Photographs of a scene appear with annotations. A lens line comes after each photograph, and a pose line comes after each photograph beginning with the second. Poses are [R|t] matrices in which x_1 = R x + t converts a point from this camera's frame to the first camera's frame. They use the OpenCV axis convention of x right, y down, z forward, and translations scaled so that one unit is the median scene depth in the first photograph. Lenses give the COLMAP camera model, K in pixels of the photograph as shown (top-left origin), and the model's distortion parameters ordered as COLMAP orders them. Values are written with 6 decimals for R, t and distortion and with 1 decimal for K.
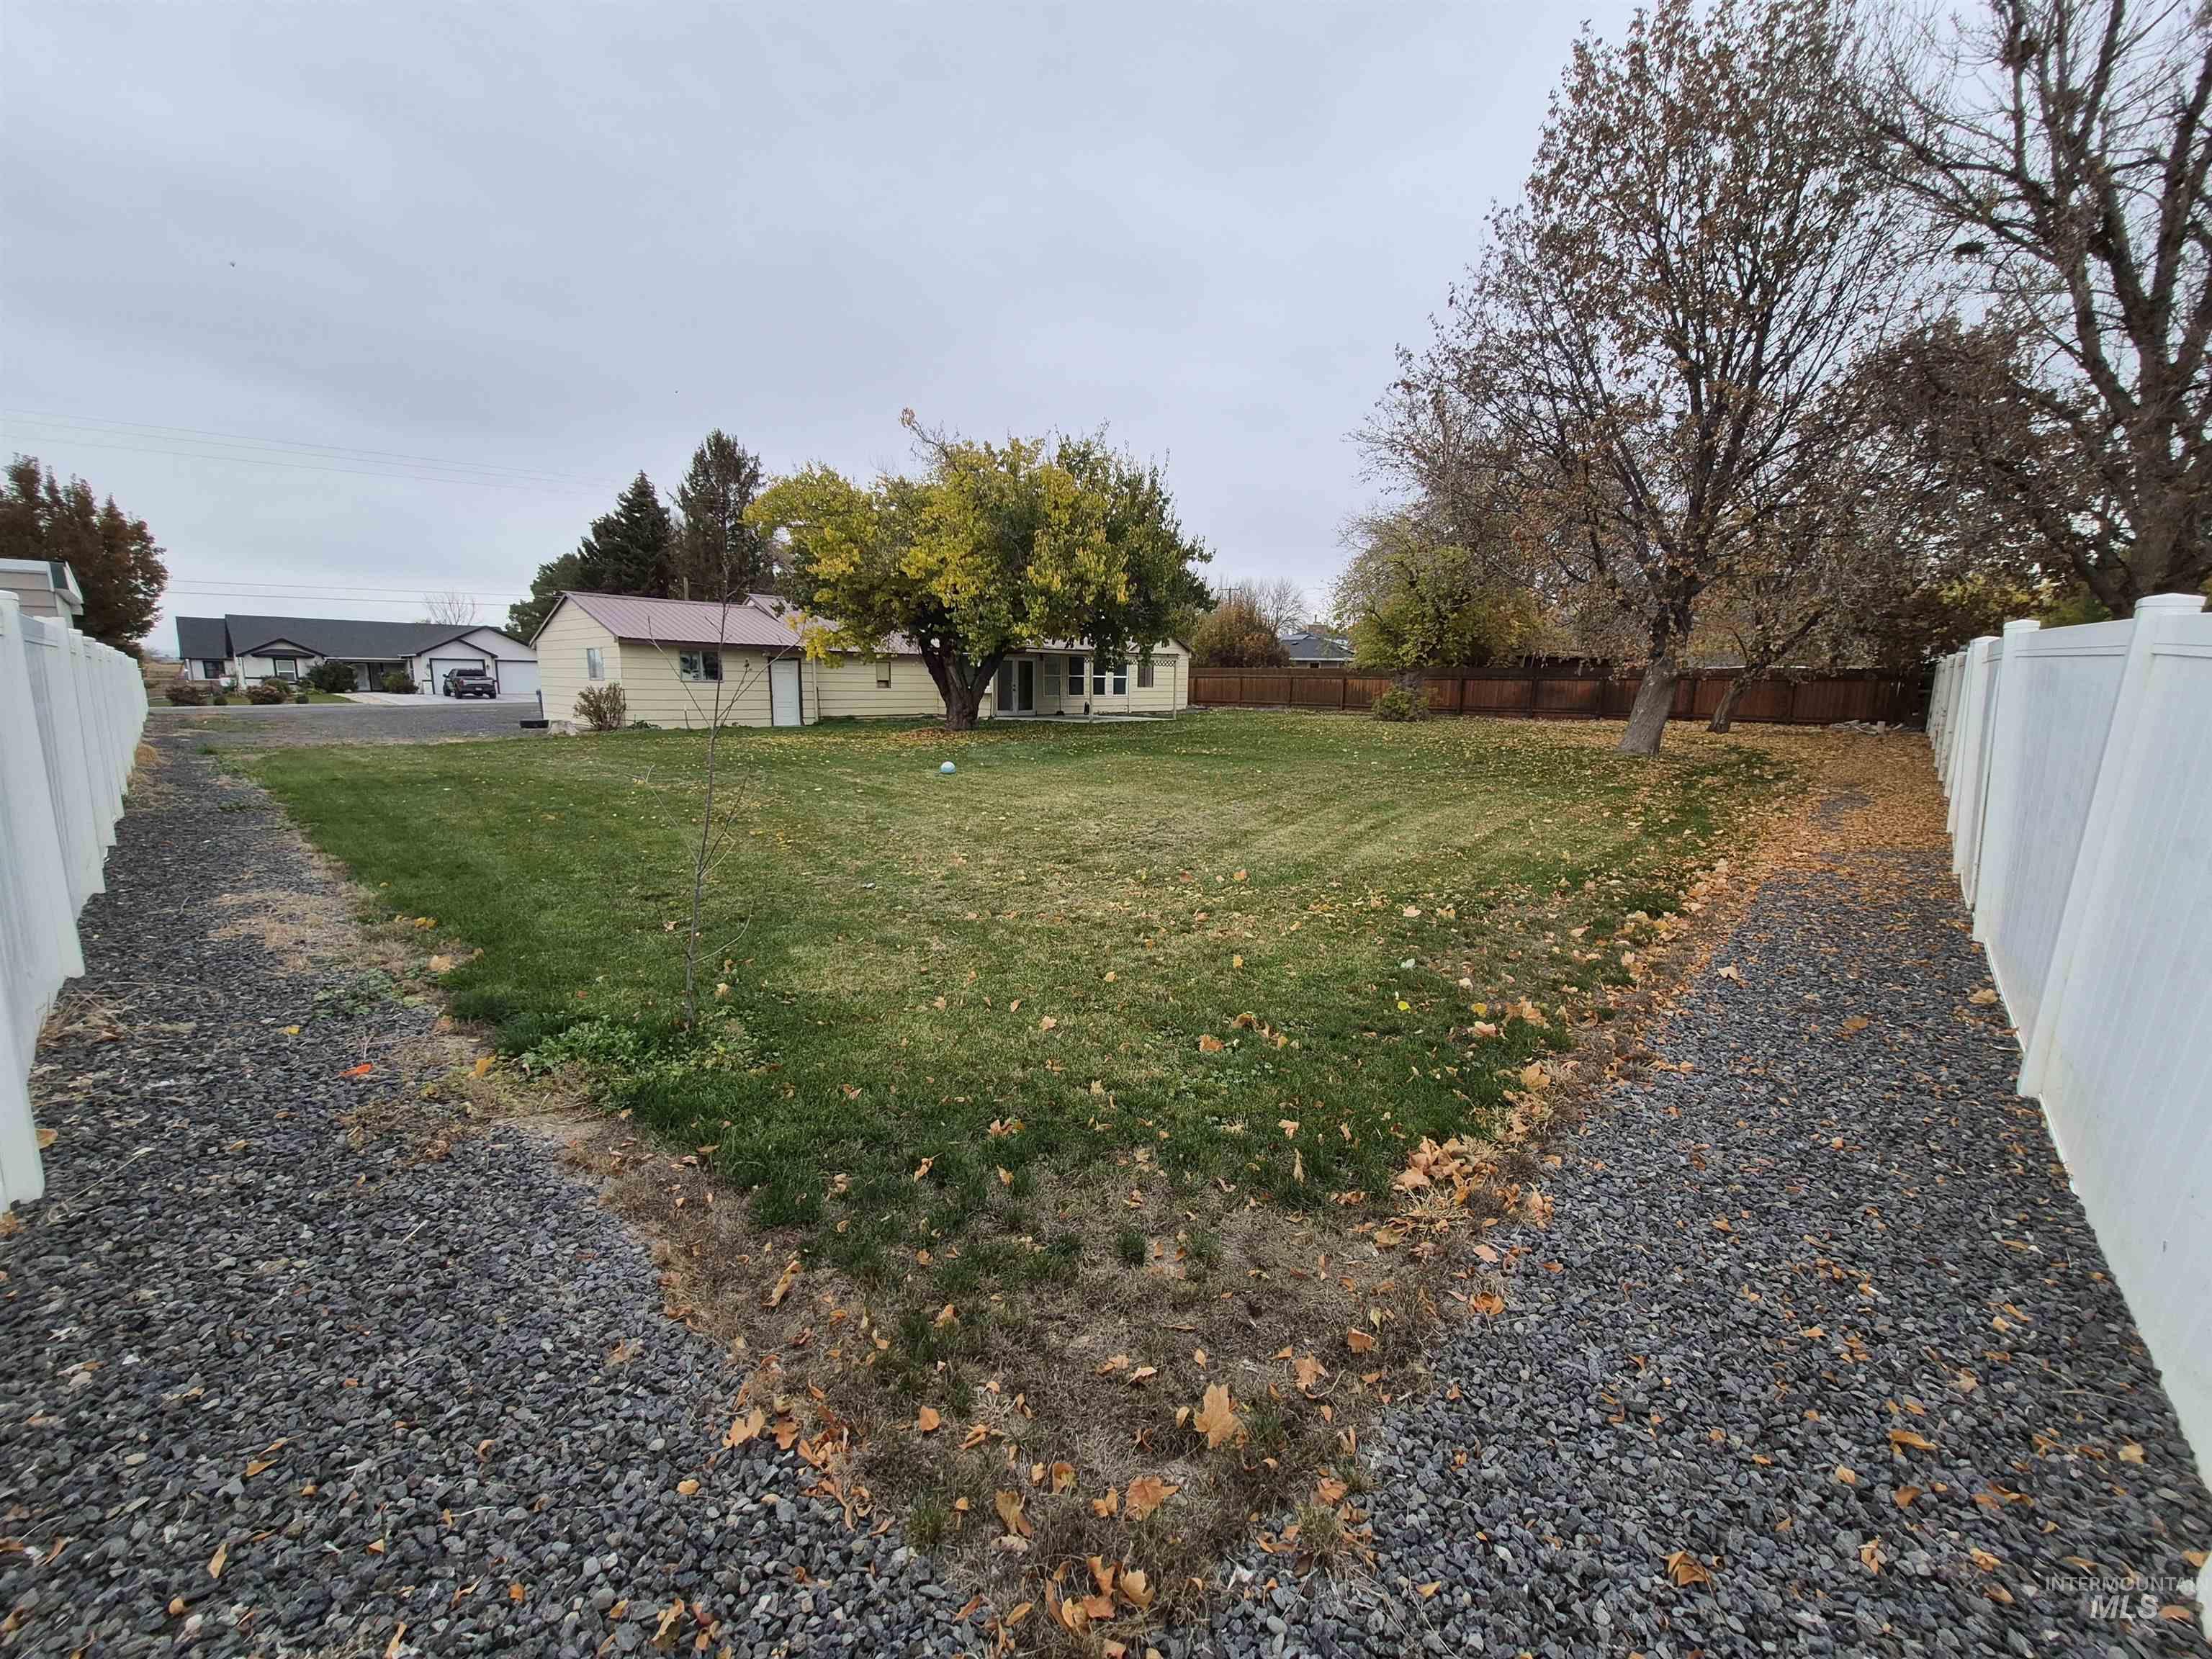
lens RADIAL K [[865.2, 0, 1112.5], [0, 865.2, 815.7], [0, 0, 1]] dist [0.001621, 0.000207]
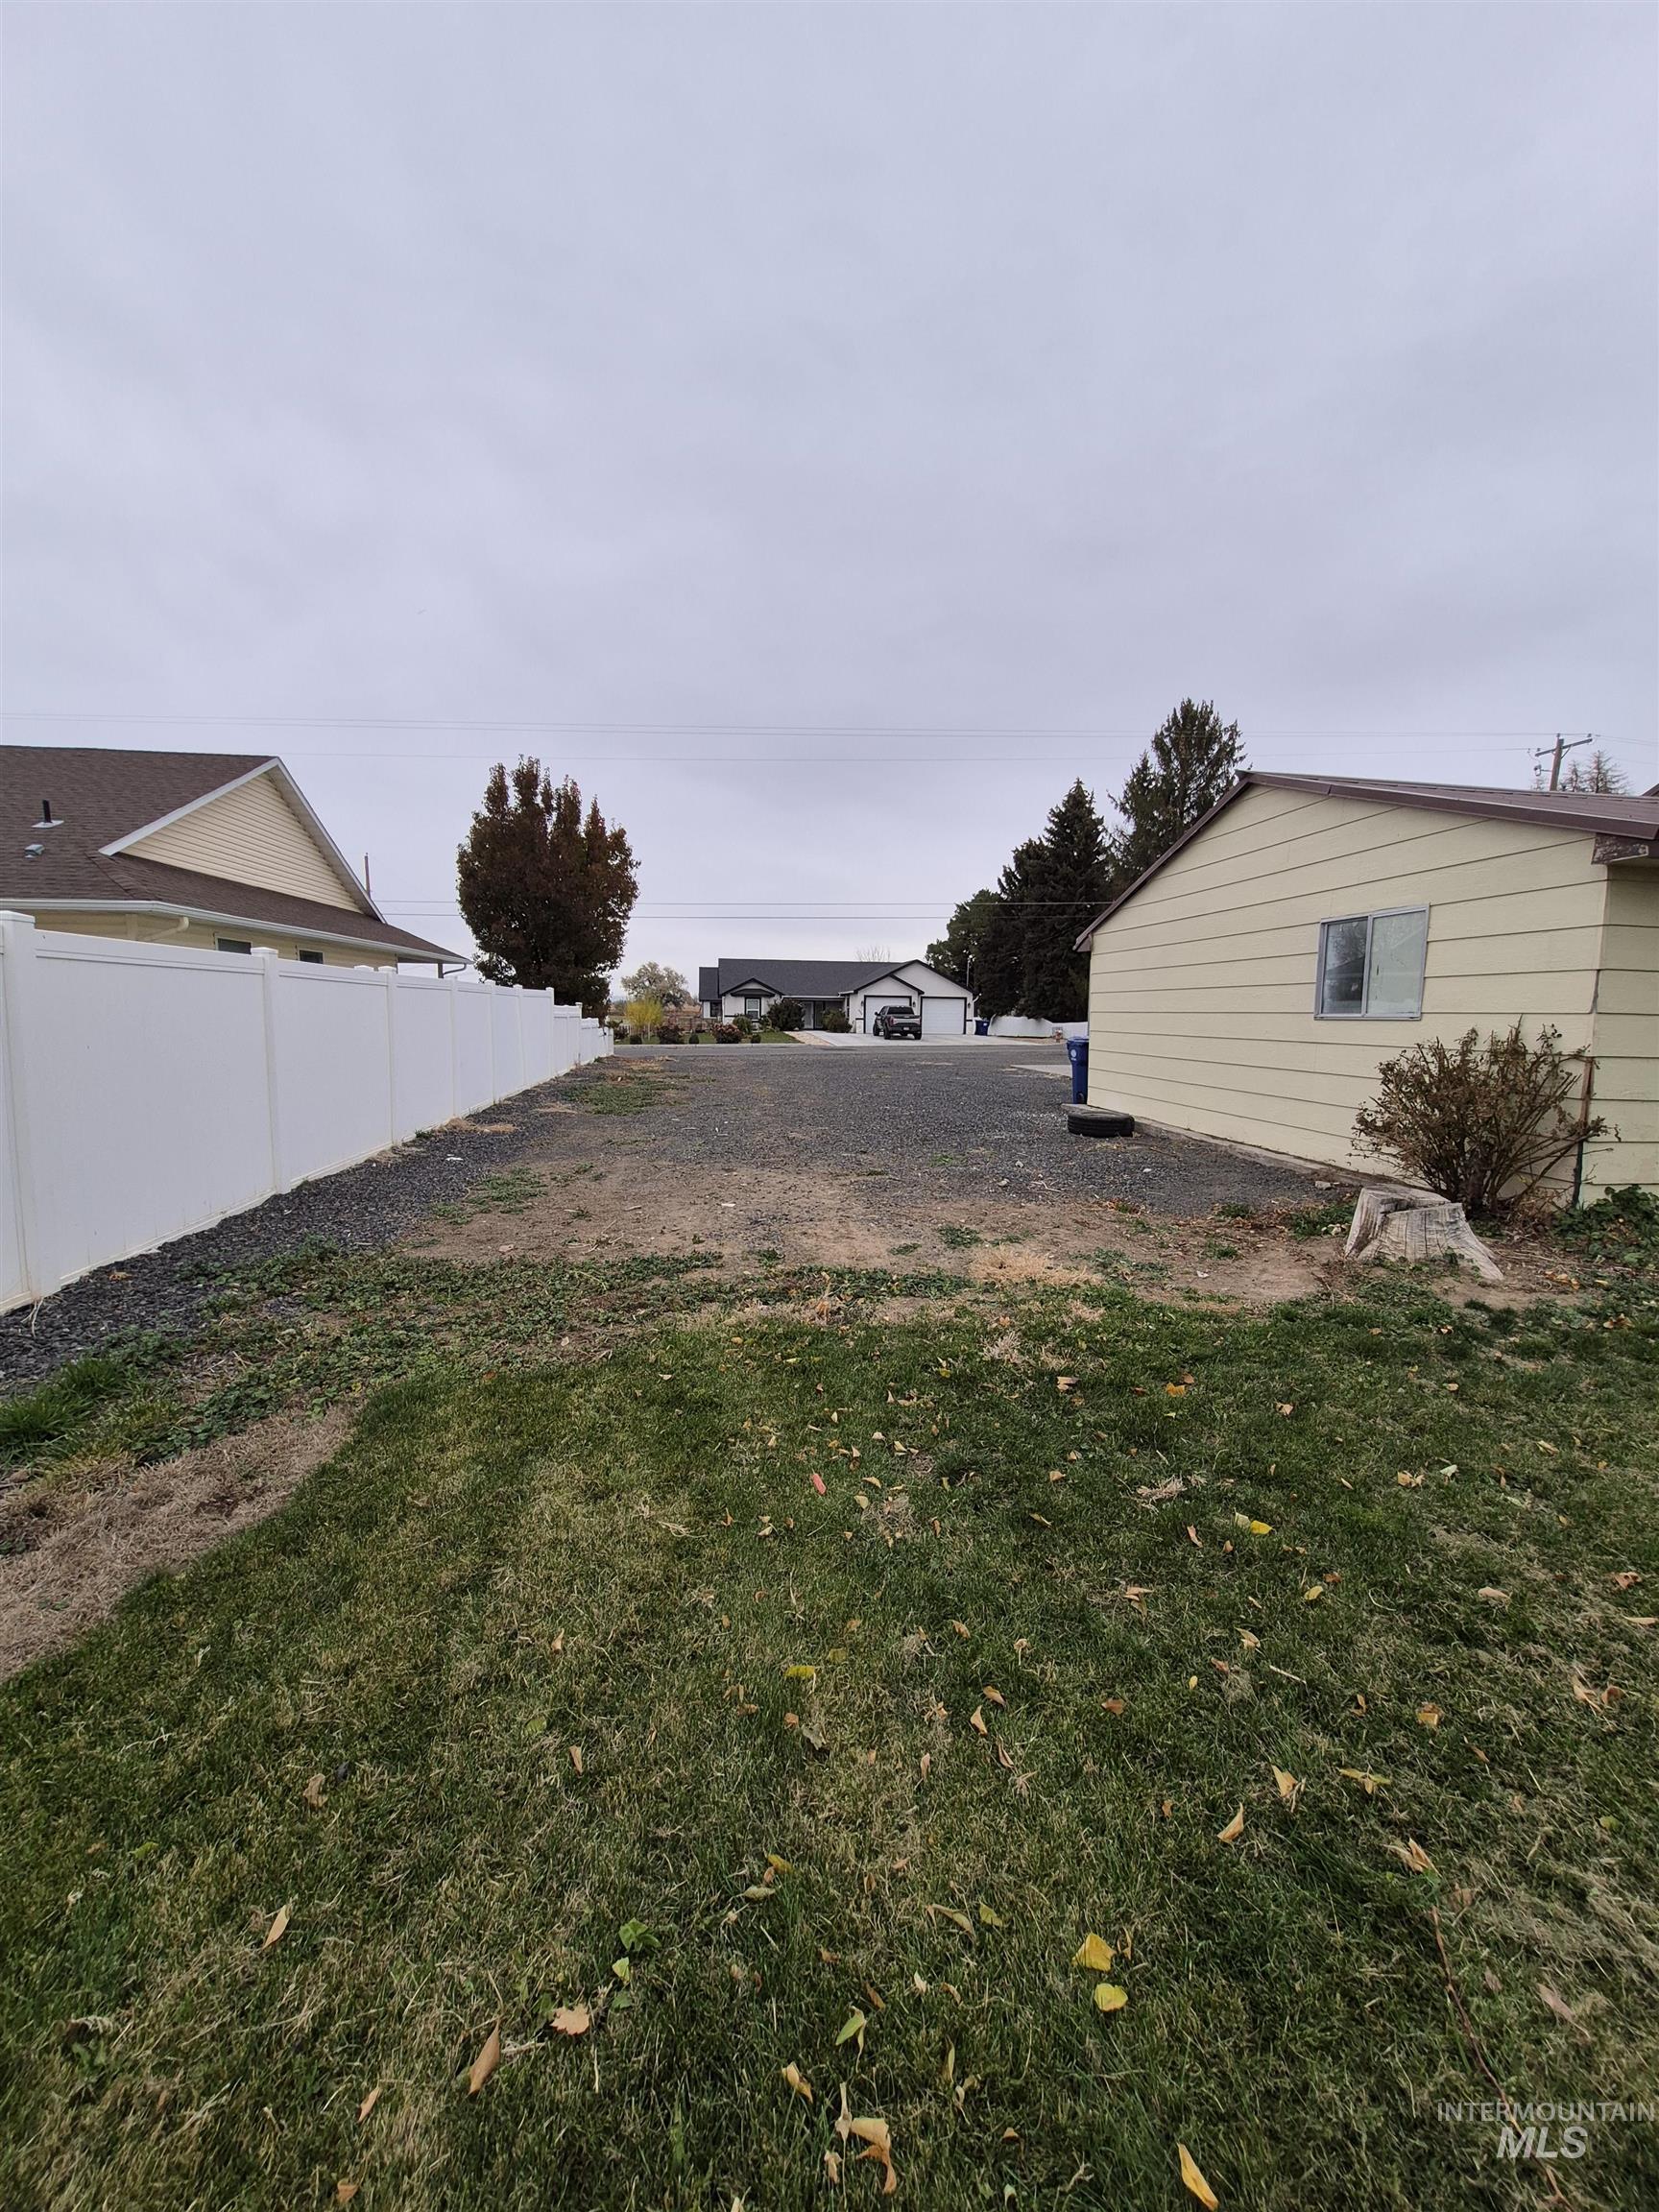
lens RADIAL K [[865.2, 0, 830.2], [0, 865.2, 1106.9], [0, 0, 1]] dist [0.001621, 0.000207]
pose [[0.773273, 0.067248, -0.630497, -0.221011], [-0.101058, 0.994720, -0.017847, -0.041539], [0.625968, 0.077518, 0.775987, 0.262322]]
